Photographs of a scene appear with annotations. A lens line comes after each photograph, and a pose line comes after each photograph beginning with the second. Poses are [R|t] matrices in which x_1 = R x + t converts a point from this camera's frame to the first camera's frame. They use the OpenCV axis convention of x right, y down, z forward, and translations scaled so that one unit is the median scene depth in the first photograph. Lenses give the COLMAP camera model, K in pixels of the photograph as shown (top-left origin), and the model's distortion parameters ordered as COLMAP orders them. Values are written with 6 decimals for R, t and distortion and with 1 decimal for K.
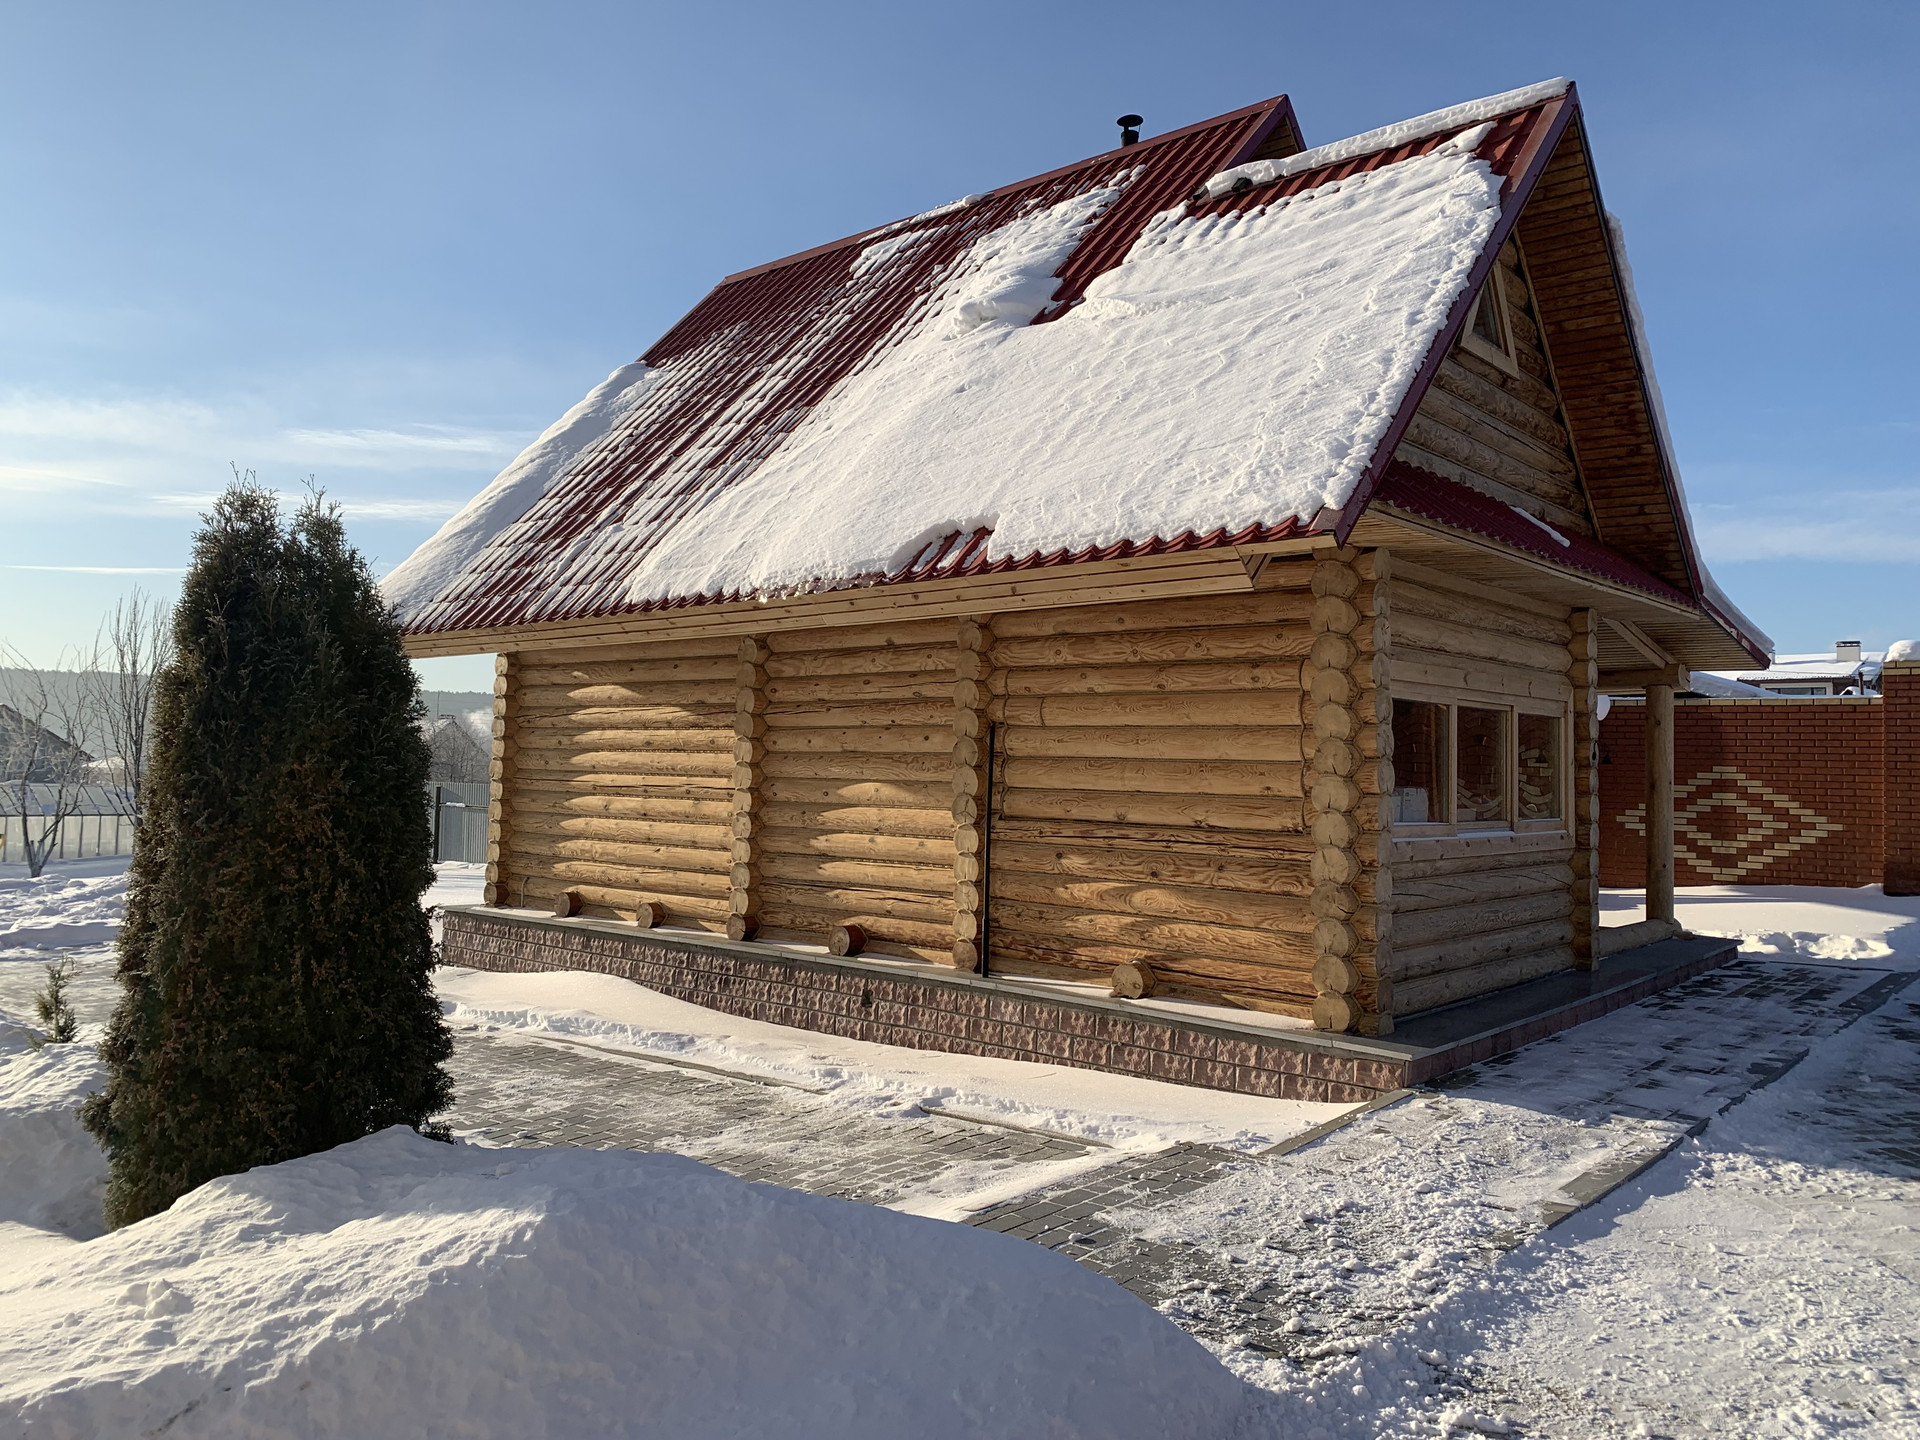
lens RADIAL K [[1446.6, 0, 962.6], [0, 1446.6, 720.4], [0, 0, 1]] dist [0.002043, 0.001387]
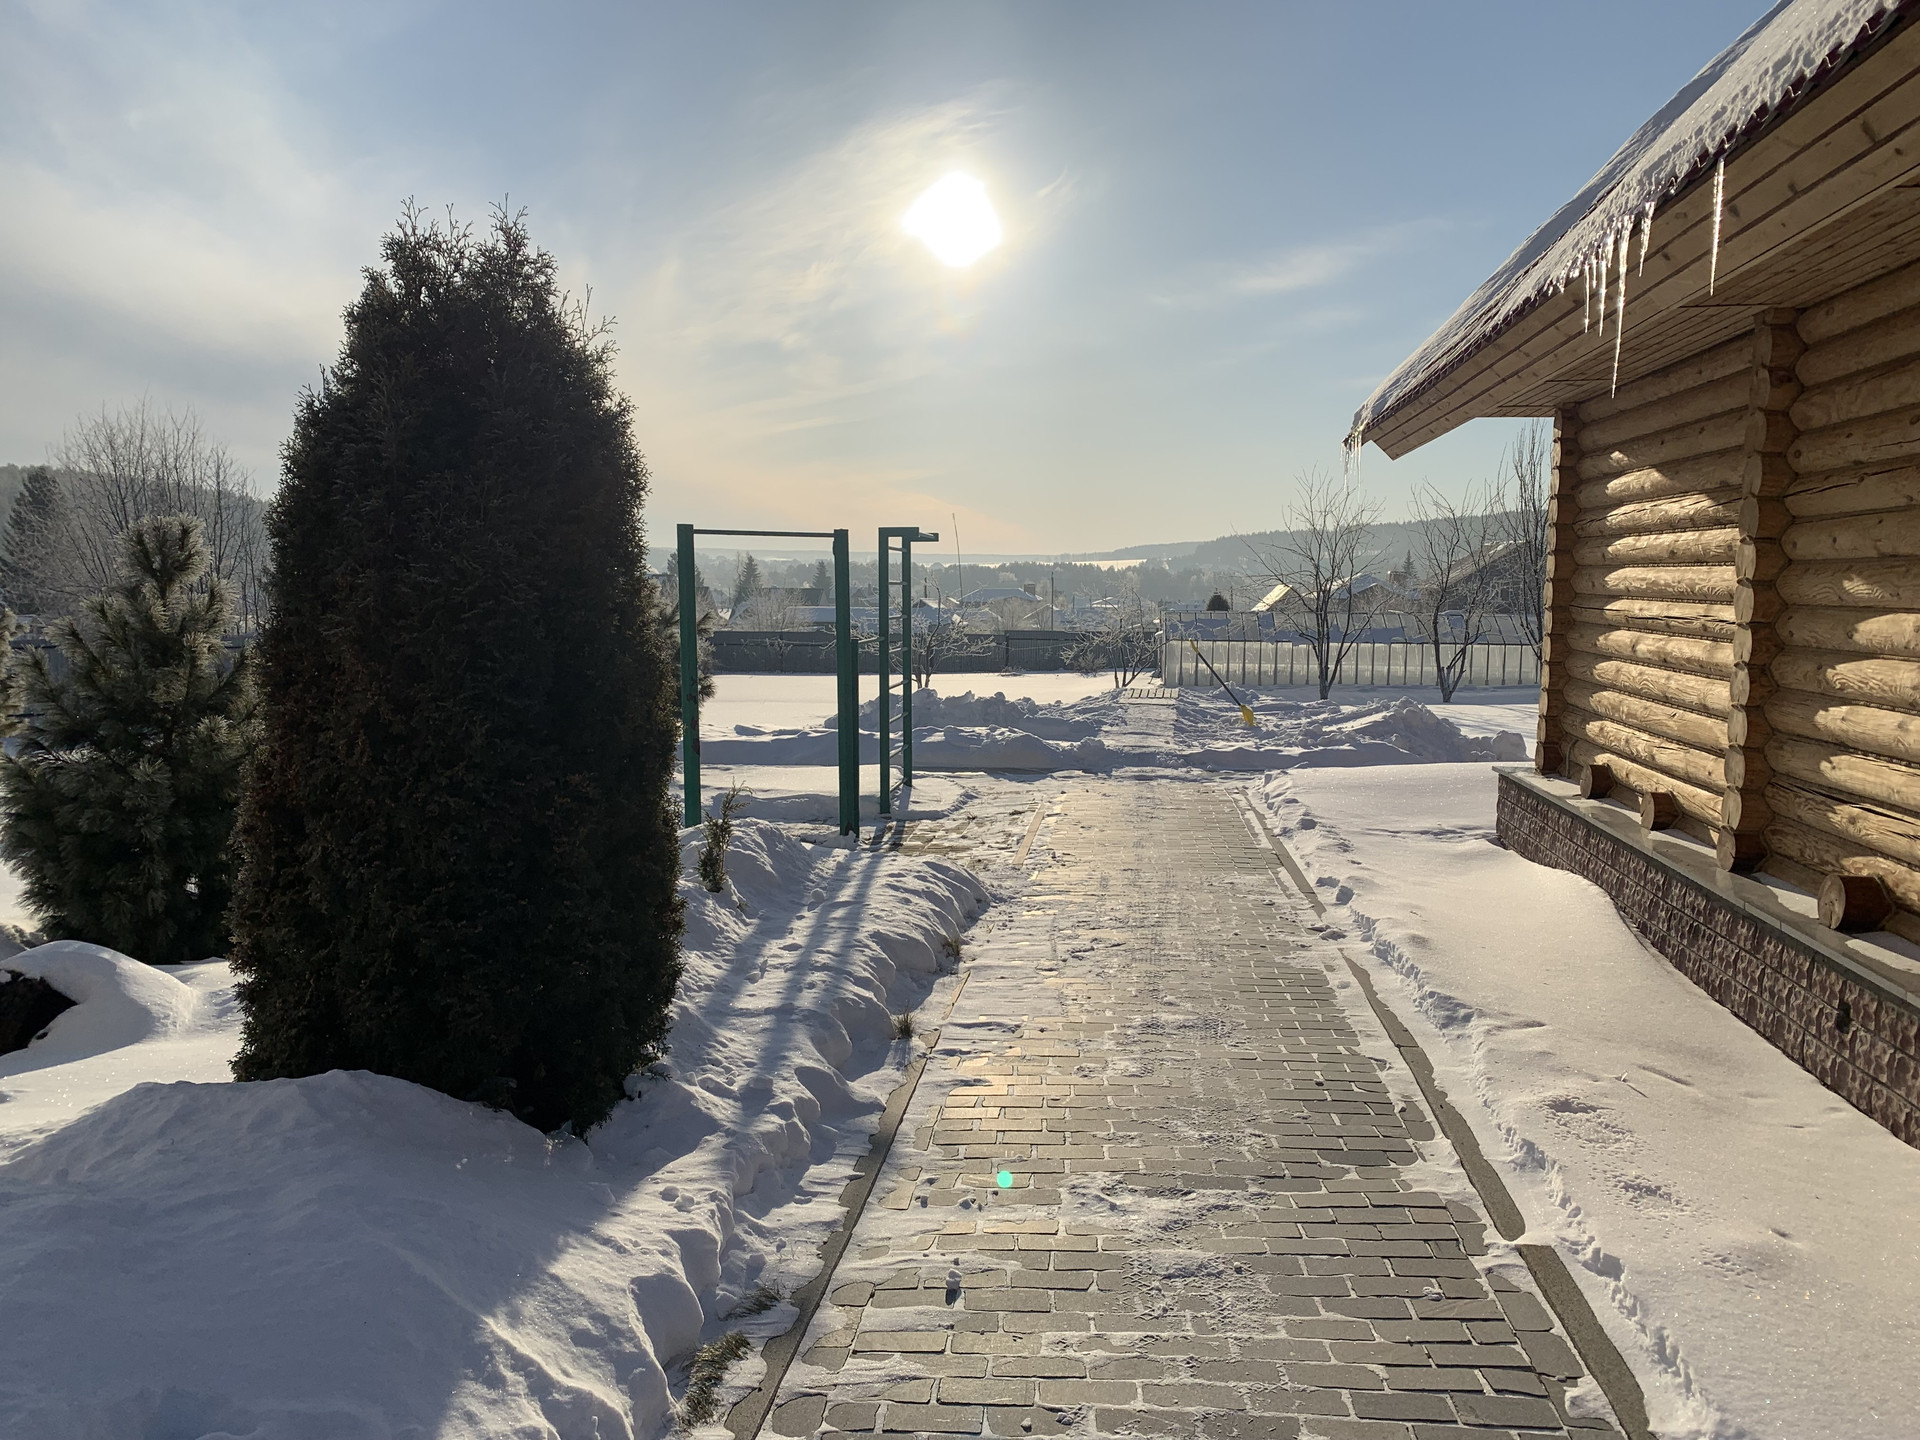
lens RADIAL K [[1446.6, 0, 960.3], [0, 1446.6, 708.4], [0, 0, 1]] dist [0.002043, 0.001387]
pose [[0.546394, 0.062722, -0.835176, 0.169656], [0.026824, 0.995370, 0.092302, 0.017585], [0.837098, -0.072836, 0.542182, 0.382804]]
